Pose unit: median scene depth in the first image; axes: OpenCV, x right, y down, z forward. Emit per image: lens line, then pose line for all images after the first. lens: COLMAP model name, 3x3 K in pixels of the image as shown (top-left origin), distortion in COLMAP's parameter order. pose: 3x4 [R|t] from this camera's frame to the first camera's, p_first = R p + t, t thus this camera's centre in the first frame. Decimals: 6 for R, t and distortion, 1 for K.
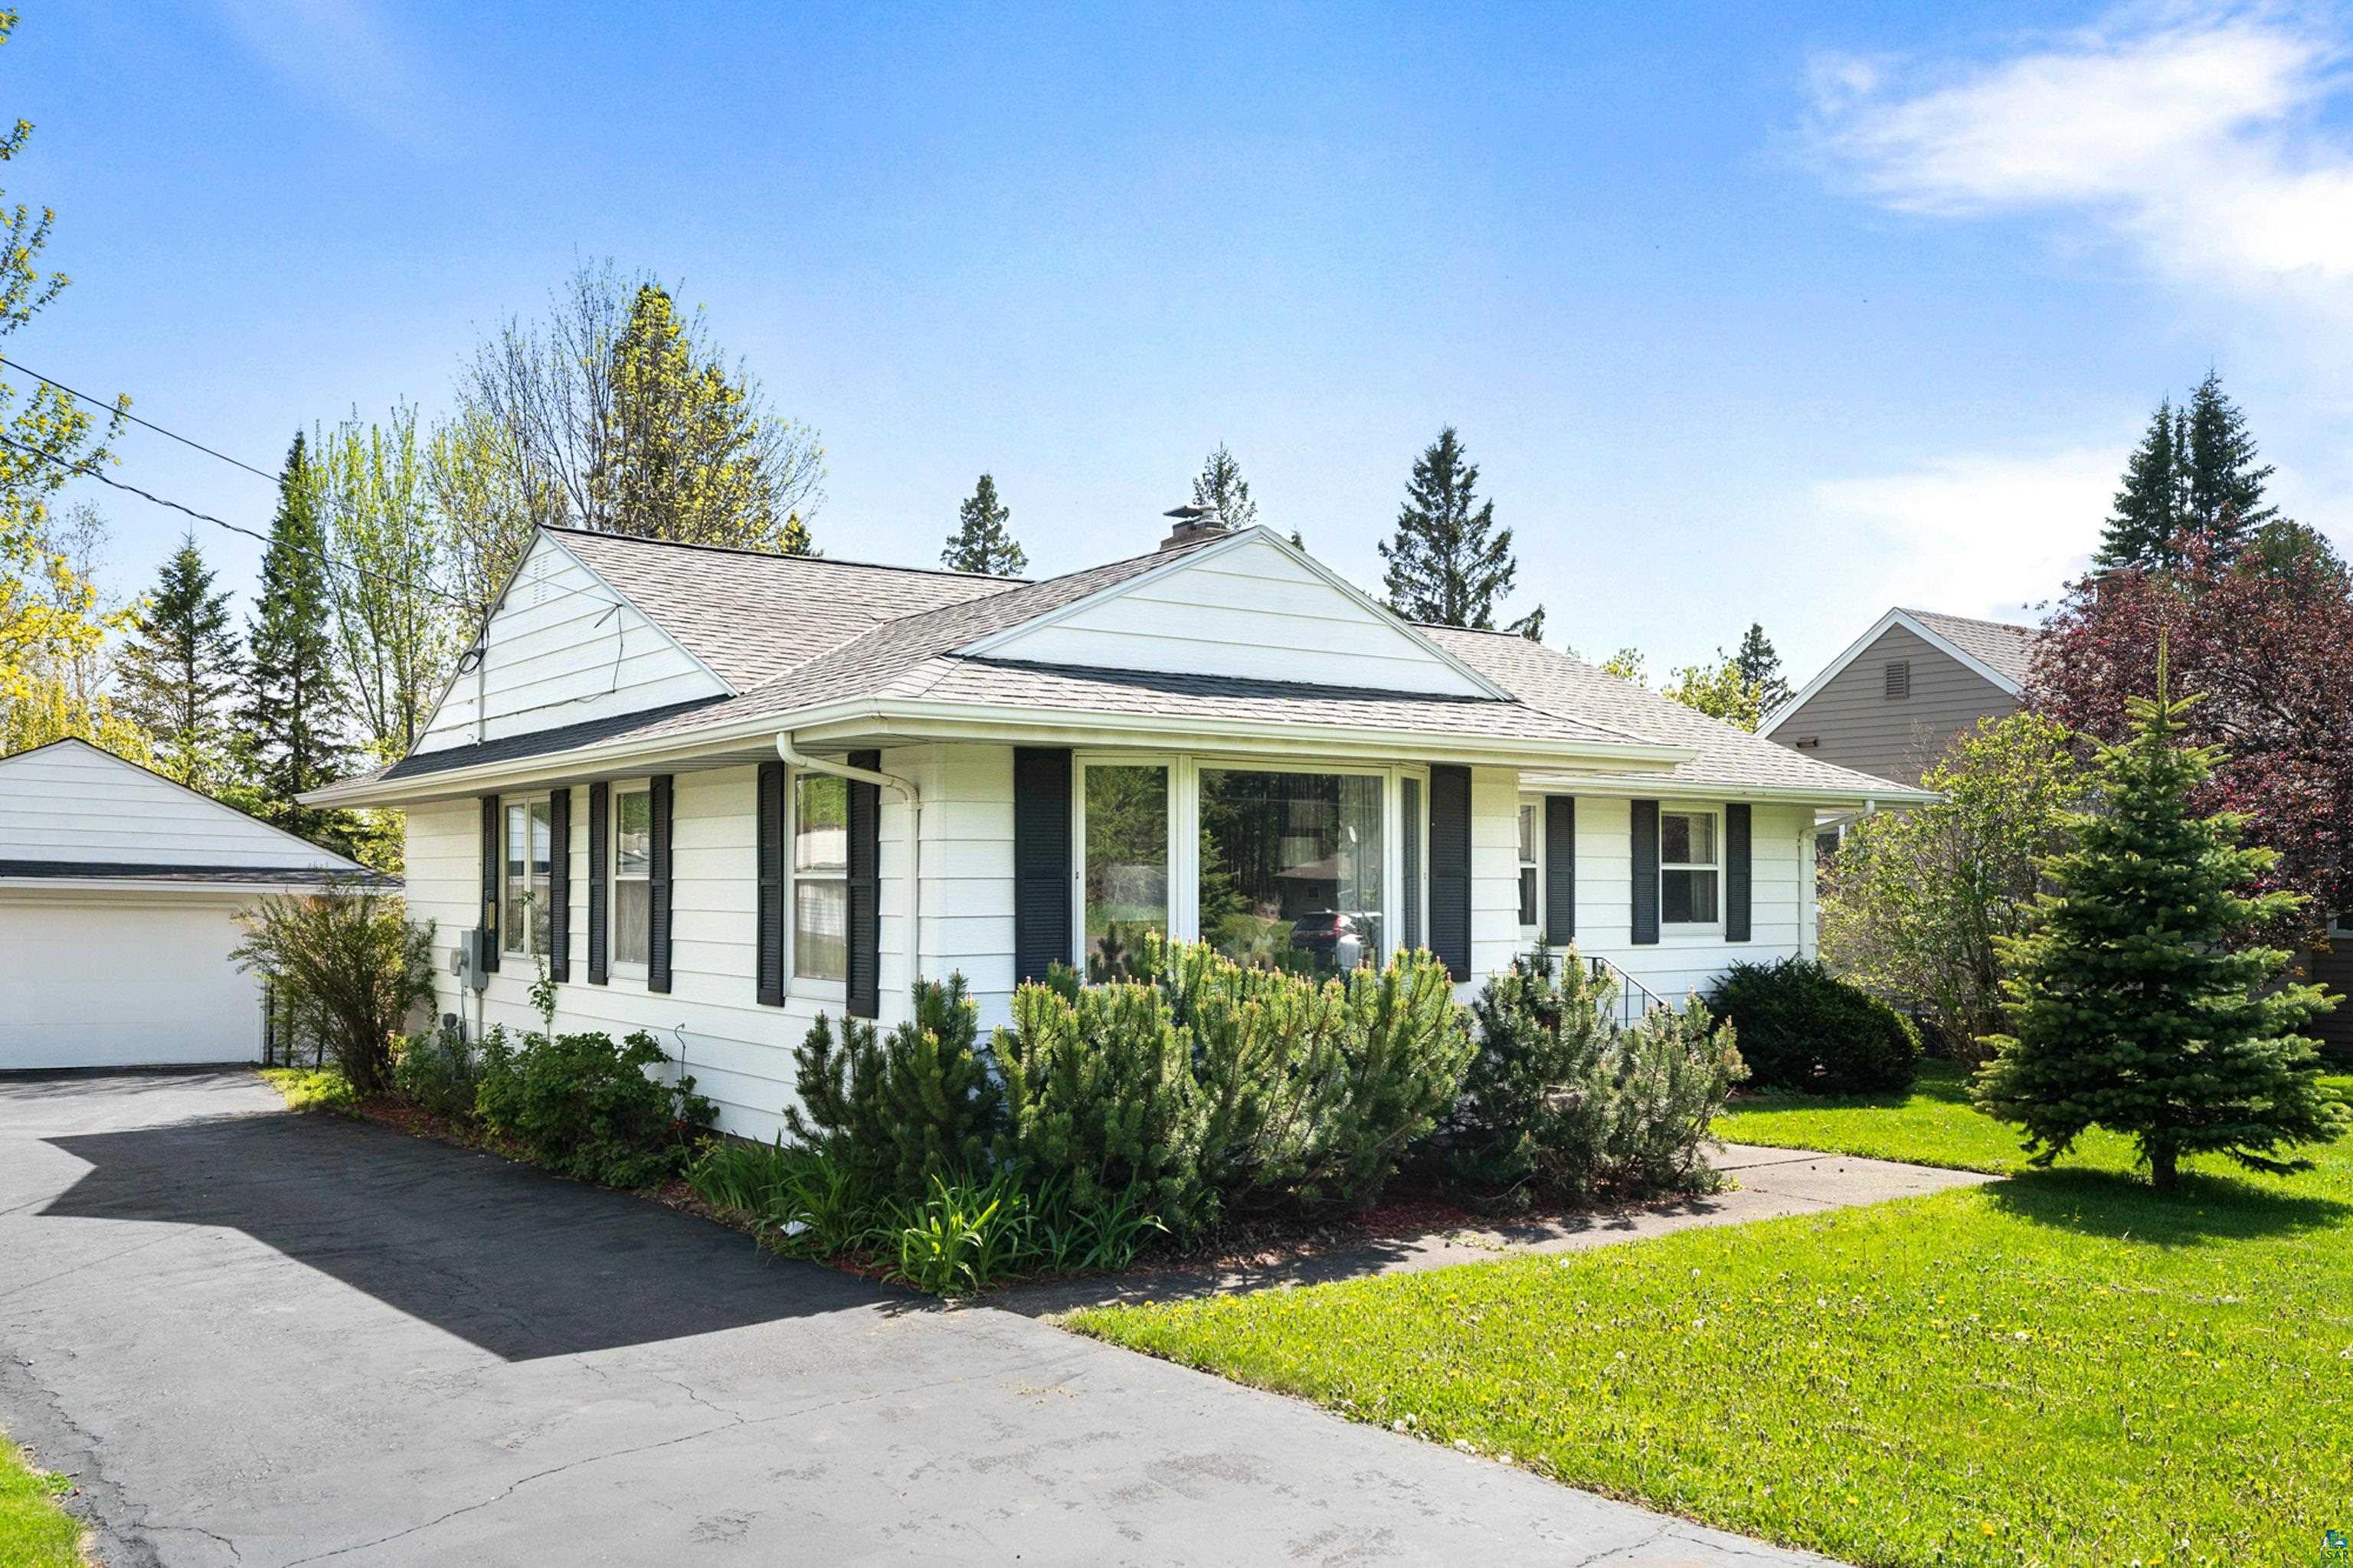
lens RADIAL K [[1914.8, 0, 1177.2], [0, 1914.8, 874.9], [0, 0, 1]] dist [-0.002576, 0.009961]
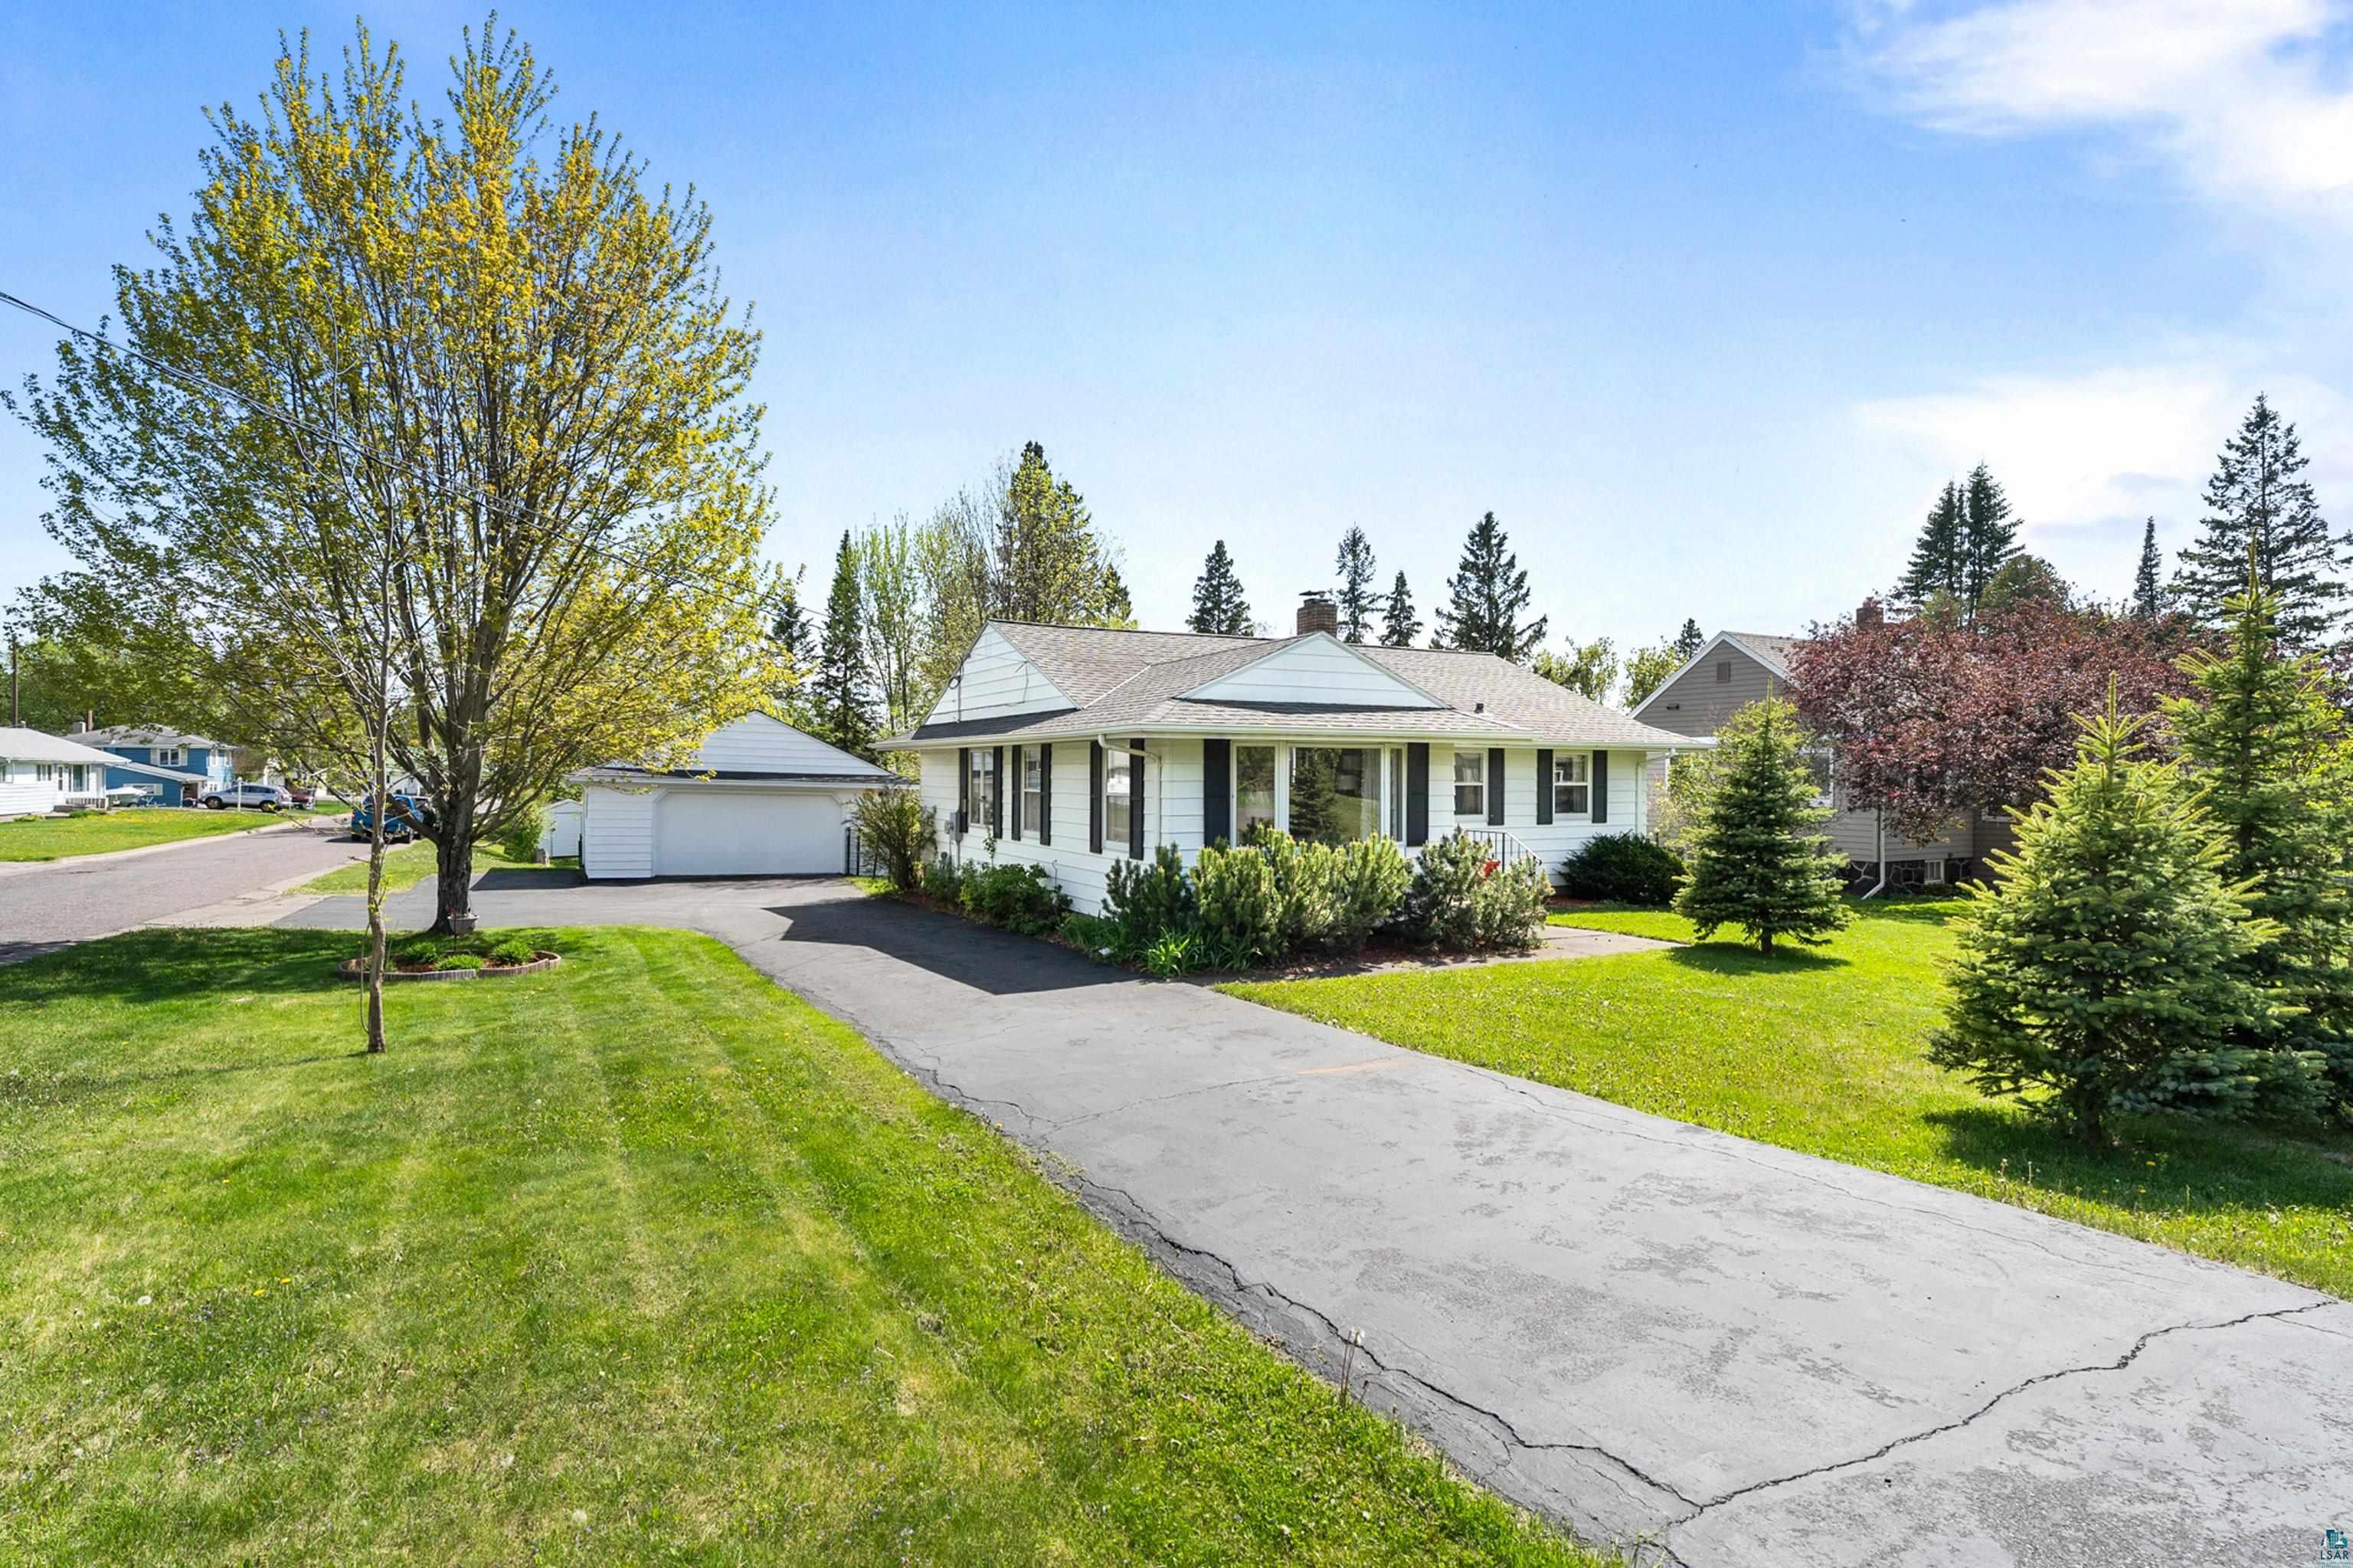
lens RADIAL K [[1177.6, 0, 1174.5], [0, 1177.6, 785.1], [0, 0, 1]] dist [-0.002398, -0.001472]
pose [[0.989606, 0.005669, -0.143696, 0.057394], [-0.003124, 0.999834, 0.017926, -0.027979], [0.143774, -0.017291, 0.989459, -0.262496]]
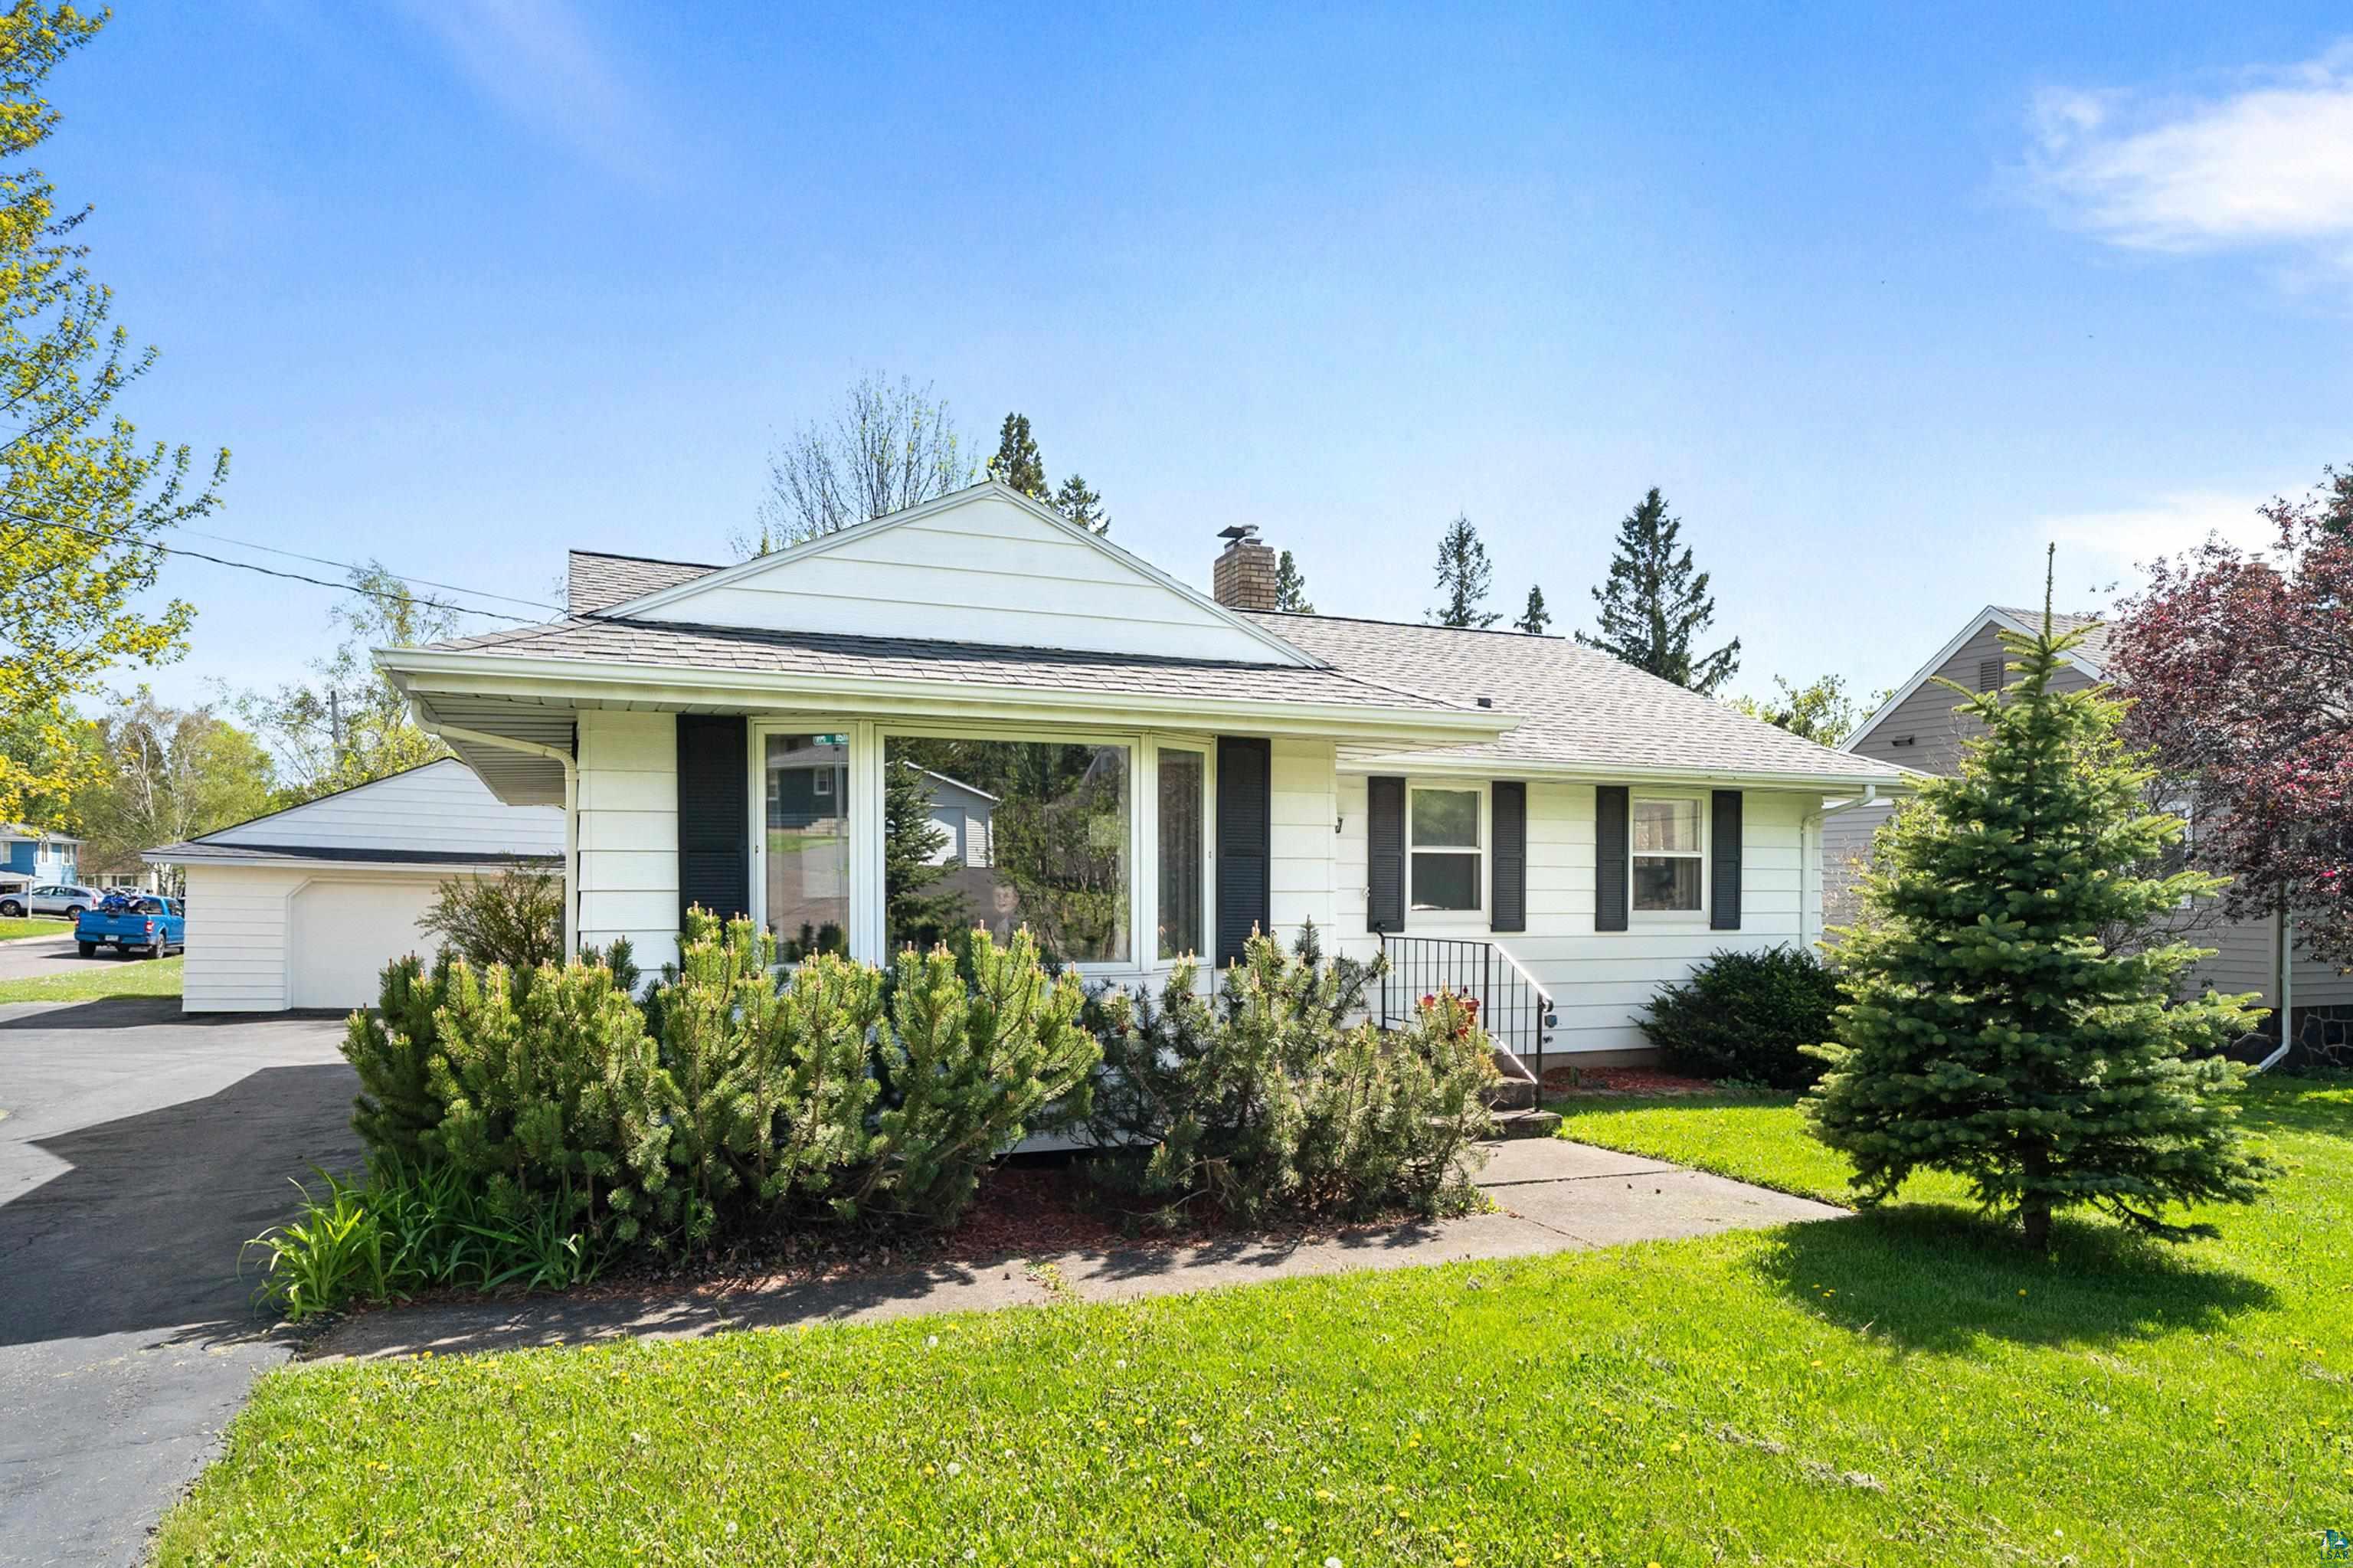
lens RADIAL K [[1439.6, 0, 1188.3], [0, 1439.6, 905.1], [0, 0, 1]] dist [-0.000192, -0.000554]
pose [[0.972581, 0.010325, -0.232336, 0.248075], [-0.005171, 0.999727, 0.022778, 0.008345], [0.232508, -0.020952, 0.972369, 0.267914]]
